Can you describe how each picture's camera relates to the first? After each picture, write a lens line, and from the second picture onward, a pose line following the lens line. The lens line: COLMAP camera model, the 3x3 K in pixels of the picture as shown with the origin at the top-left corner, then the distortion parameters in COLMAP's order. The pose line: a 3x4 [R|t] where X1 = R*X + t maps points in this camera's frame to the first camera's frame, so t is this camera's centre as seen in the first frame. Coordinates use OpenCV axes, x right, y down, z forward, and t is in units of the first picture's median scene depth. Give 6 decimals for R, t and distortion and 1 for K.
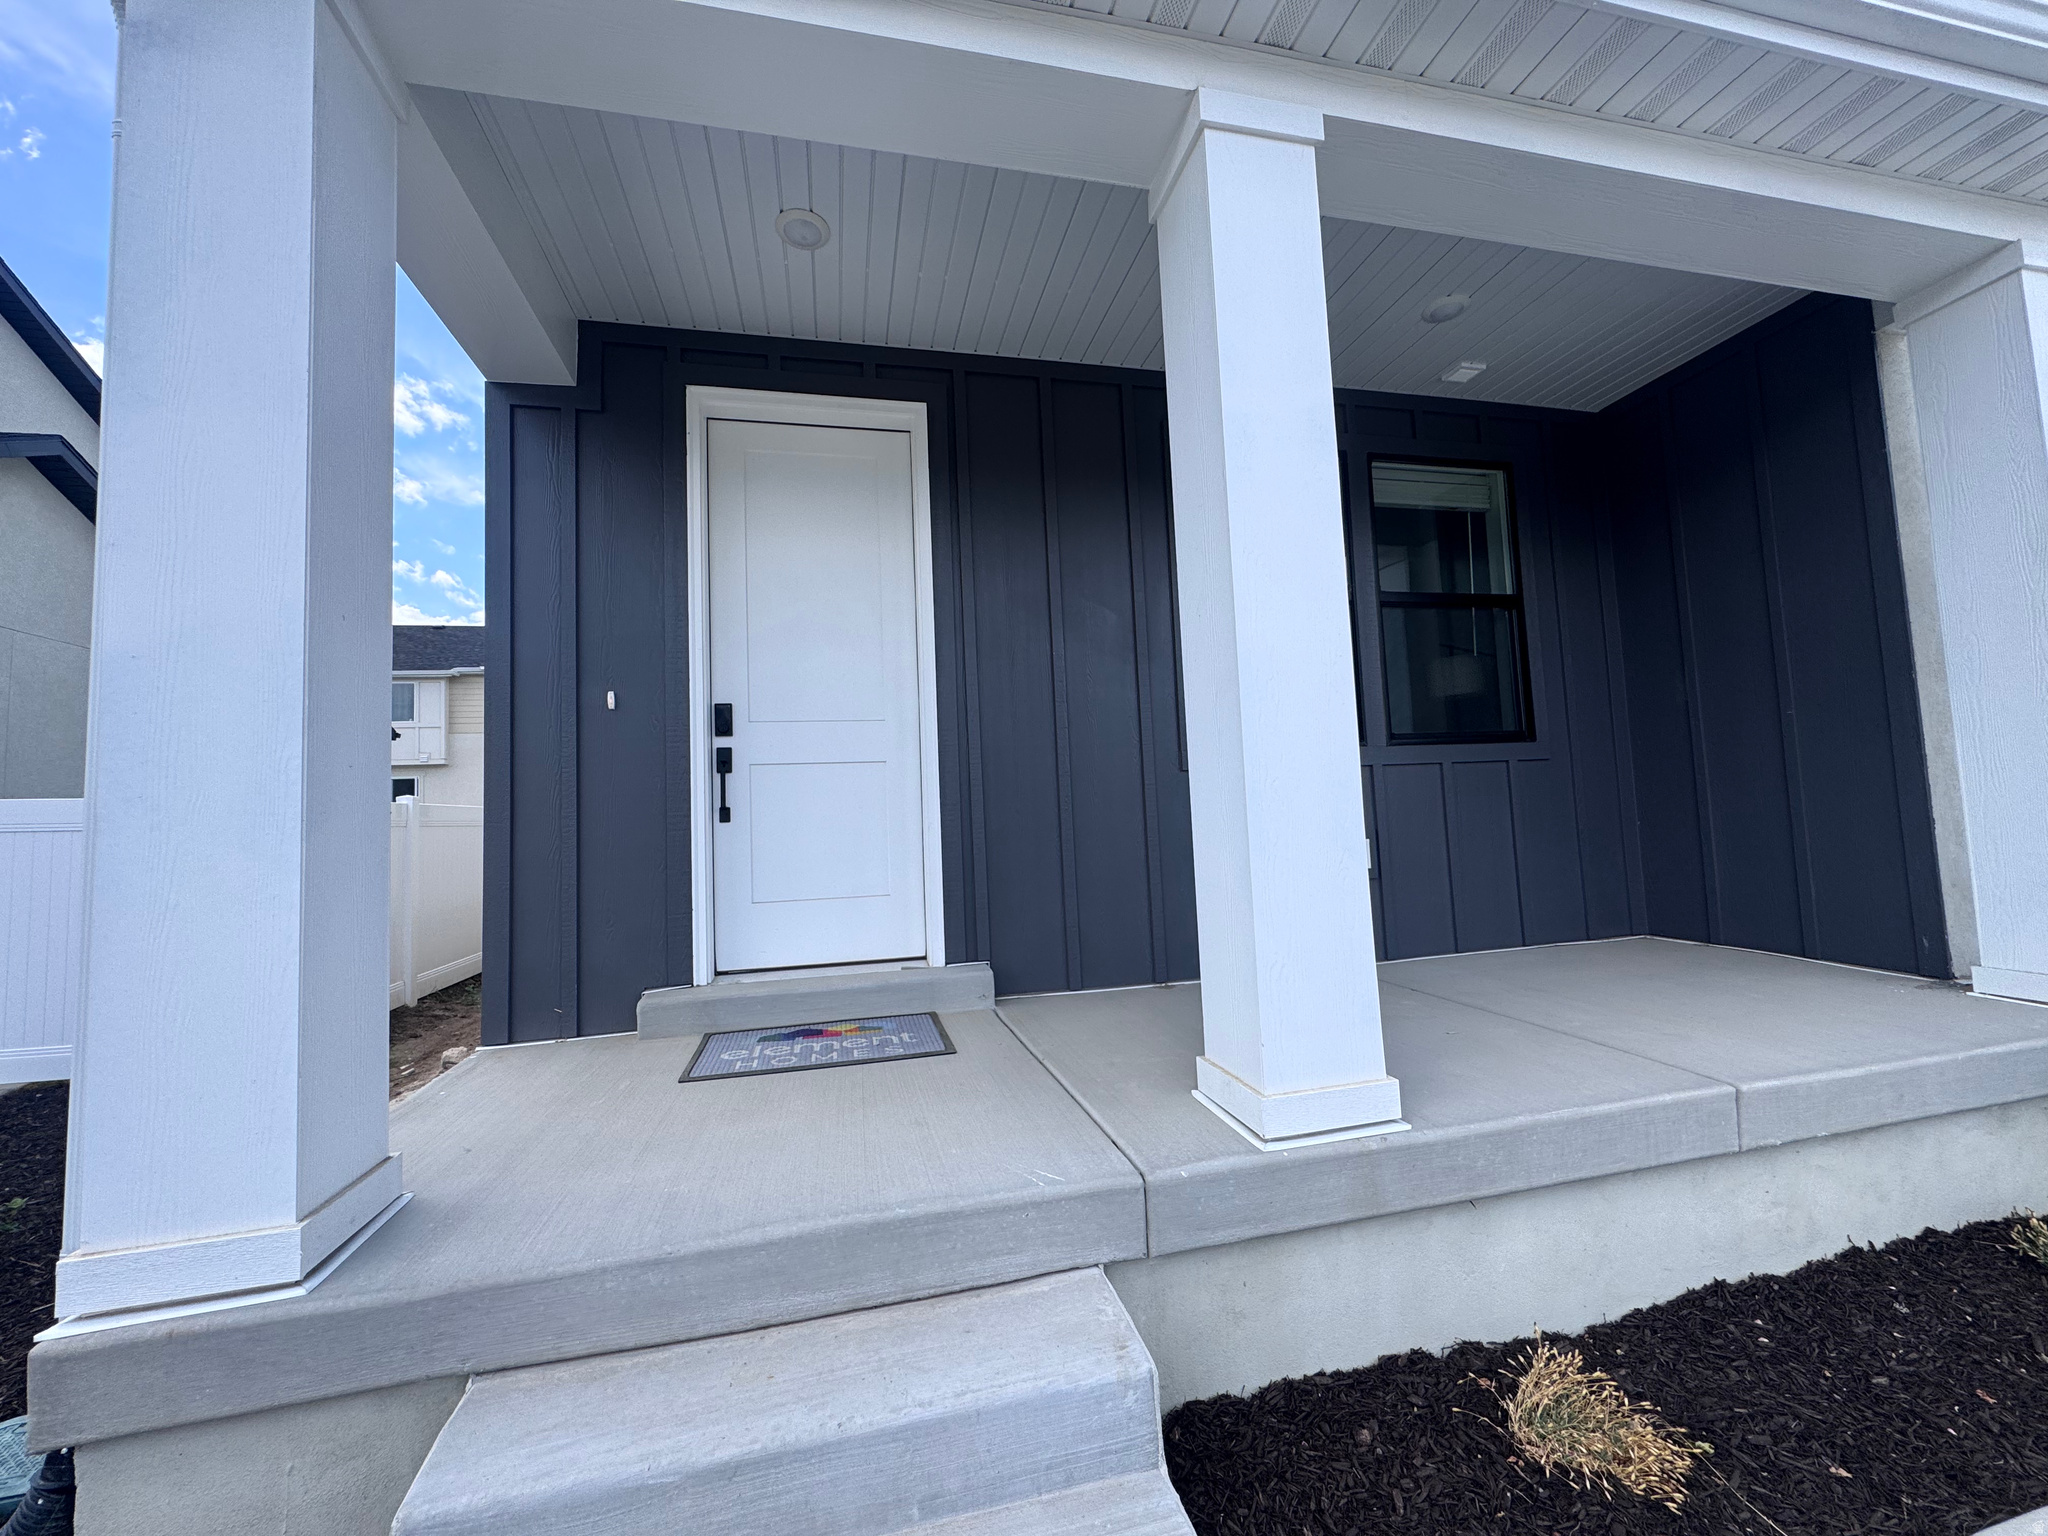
lens RADIAL K [[810.1, 0, 1024.0], [0, 810.1, 768.0], [0, 0, 1]] dist [0.001789, -0.002487]
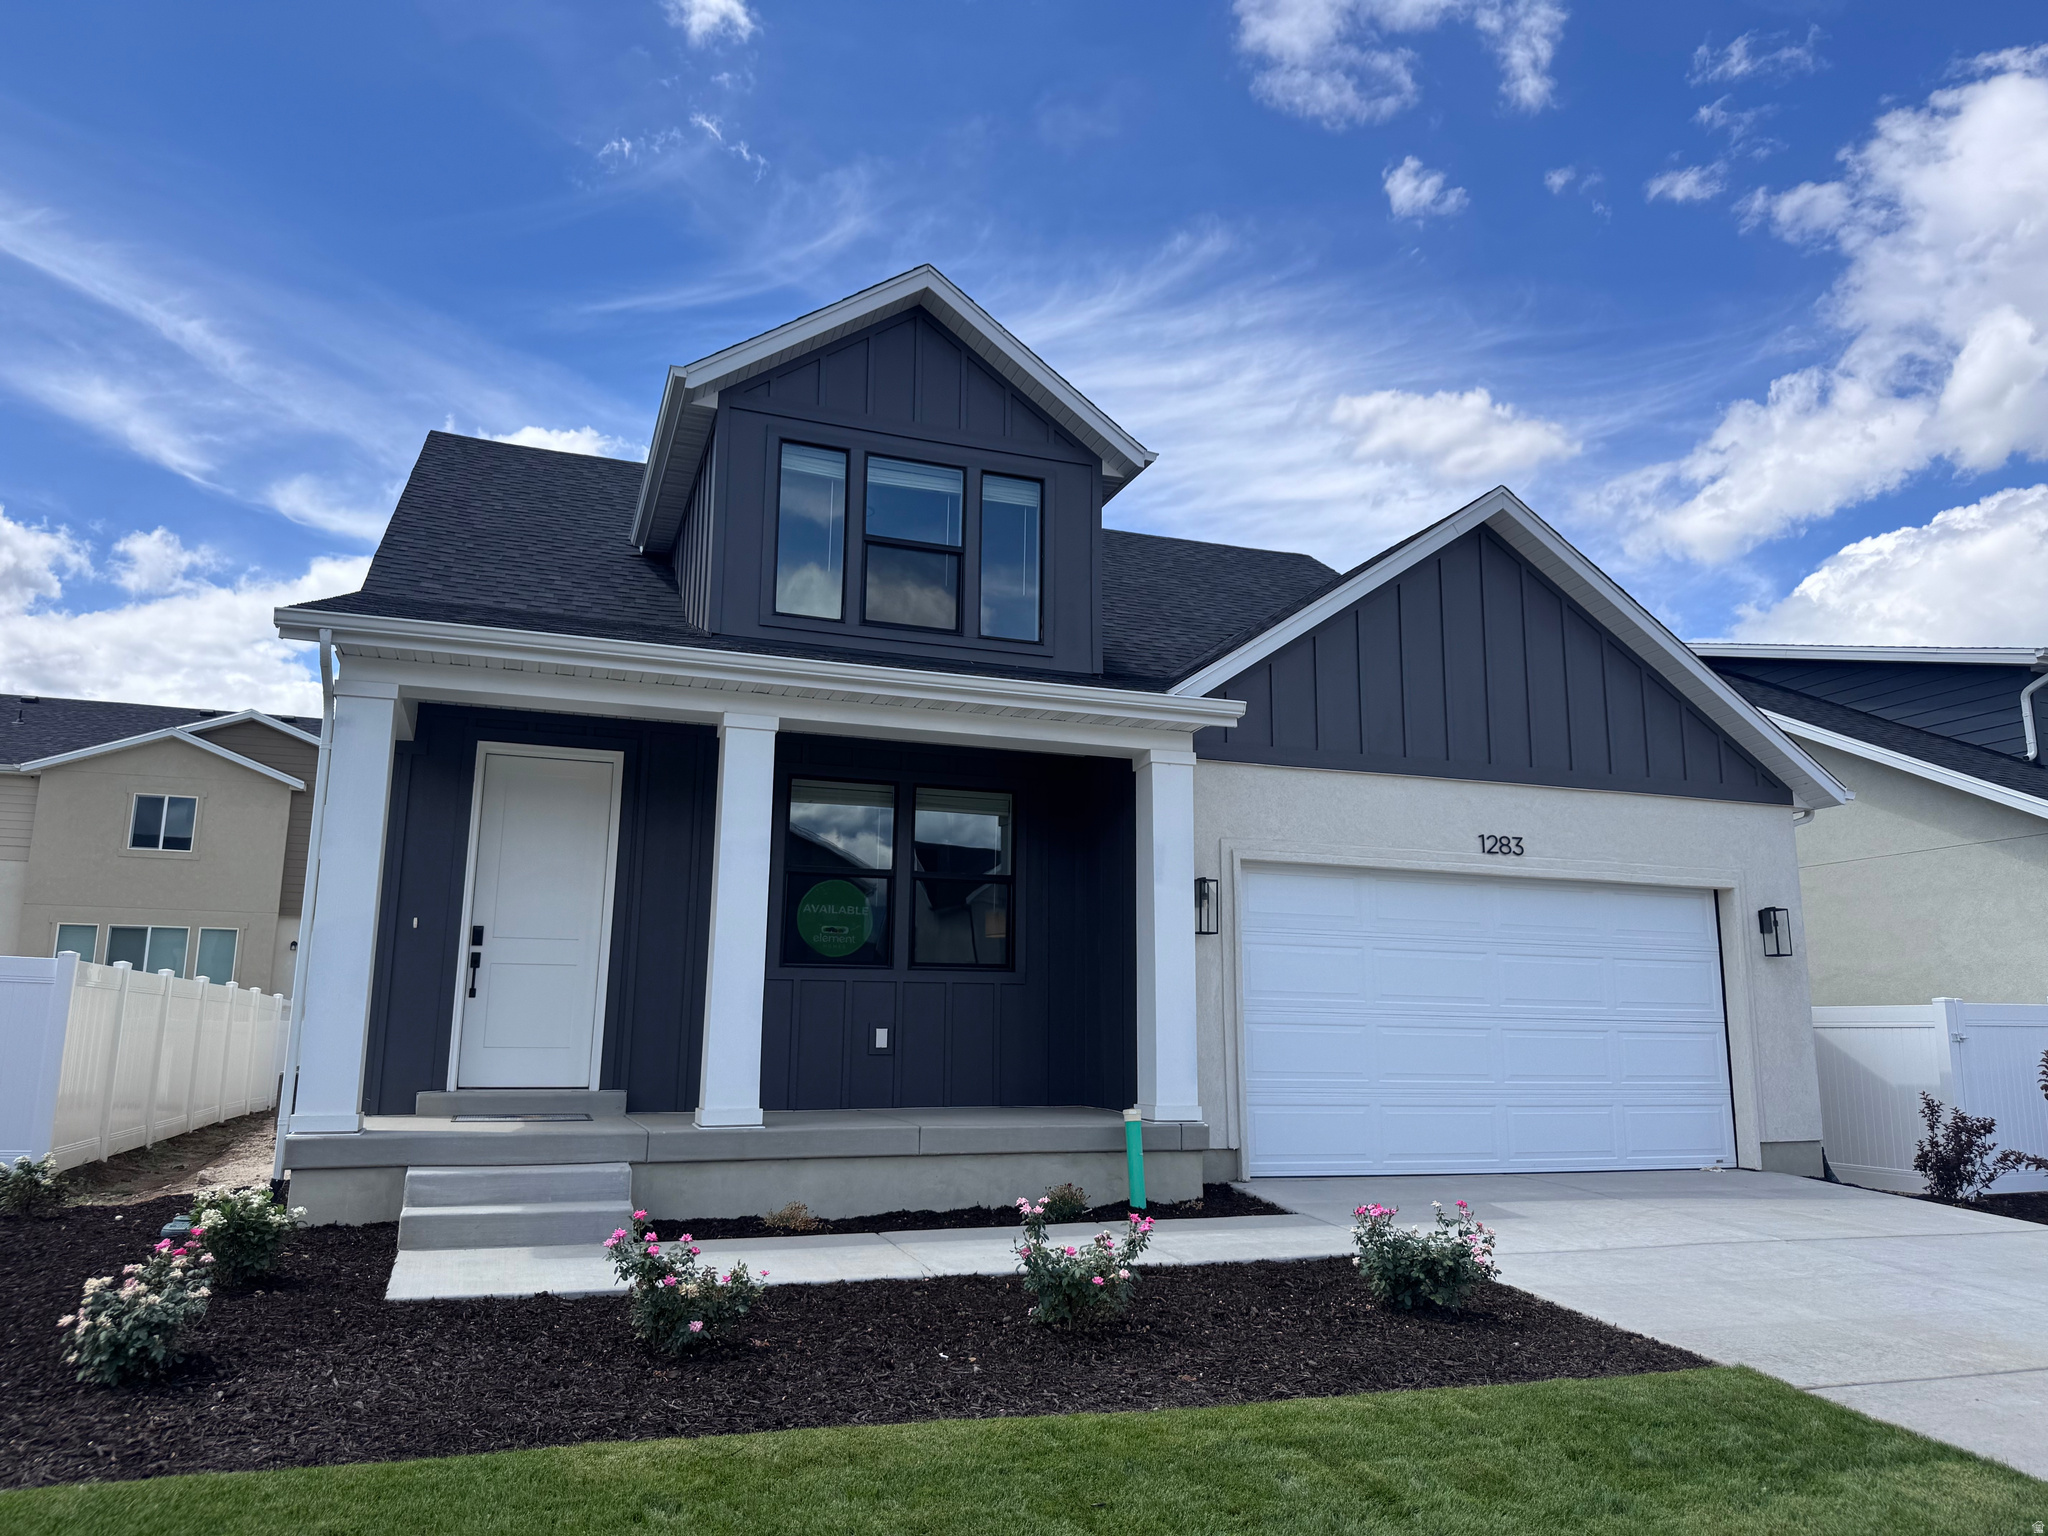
lens RADIAL K [[1411.5, 0, 1024.0], [0, 1411.5, 768.0], [0, 0, 1]] dist [0.003400, 0.000171]
pose [[0.992431, 0.068662, 0.101816, 0.440082], [-0.054434, 0.989147, -0.136471, -0.066630], [-0.110081, 0.129896, 0.985398, -2.098775]]
